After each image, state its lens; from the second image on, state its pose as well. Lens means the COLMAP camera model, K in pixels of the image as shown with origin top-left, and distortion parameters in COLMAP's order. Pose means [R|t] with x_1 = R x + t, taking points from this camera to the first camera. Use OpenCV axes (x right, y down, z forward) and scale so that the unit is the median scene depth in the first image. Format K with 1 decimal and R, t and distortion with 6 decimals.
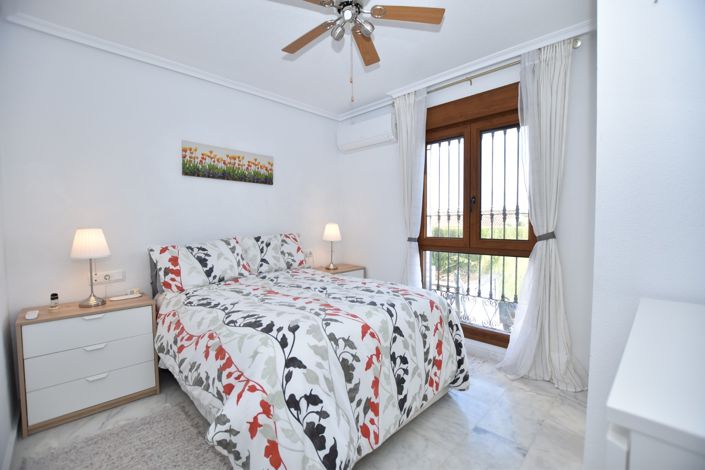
lens RADIAL K [[310.2, 0, 353.9], [0, 310.2, 235.3], [0, 0, 1]] dist [-0.032352, 0.005682]
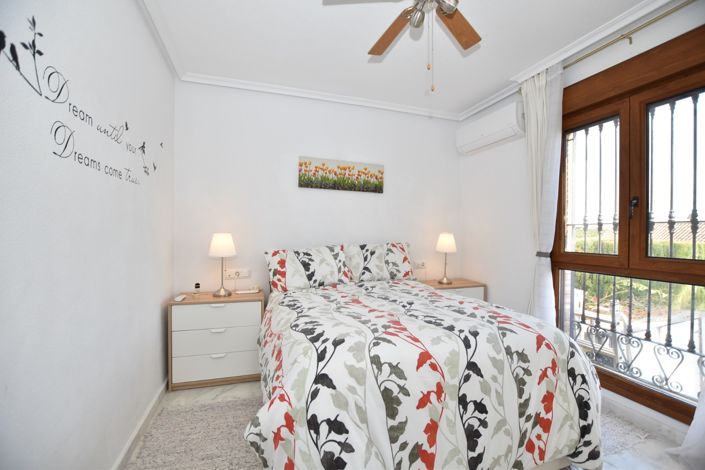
lens RADIAL K [[310.2, 0, 355.3], [0, 310.2, 235.8], [0, 0, 1]] dist [-0.032352, 0.005682]
pose [[0.893016, 0.017878, -0.449670, 0.151295], [-0.033230, 0.999102, -0.026270, 0.003775], [0.448796, 0.038402, 0.892809, 0.109115]]
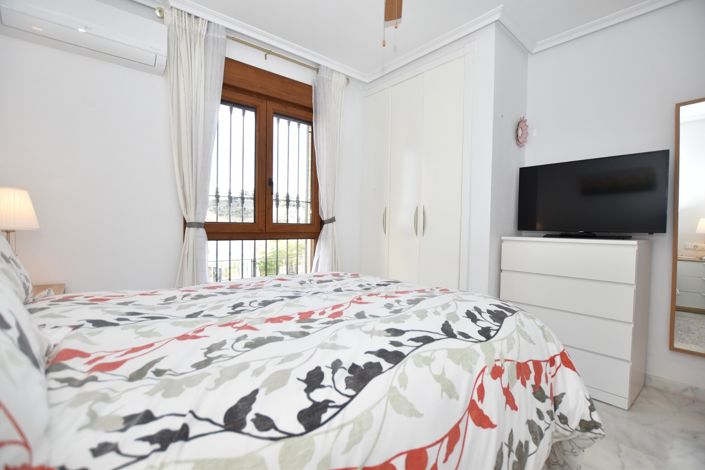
lens RADIAL K [[322.2, 0, 351.4], [0, 322.2, 238.2], [0, 0, 1]] dist [-0.028083, 0.000106]
pose [[0.087620, -0.029554, 0.995715, -0.686078], [0.027766, 0.999244, 0.027215, 0.044925], [-0.995767, 0.025262, 0.088374, 0.785276]]
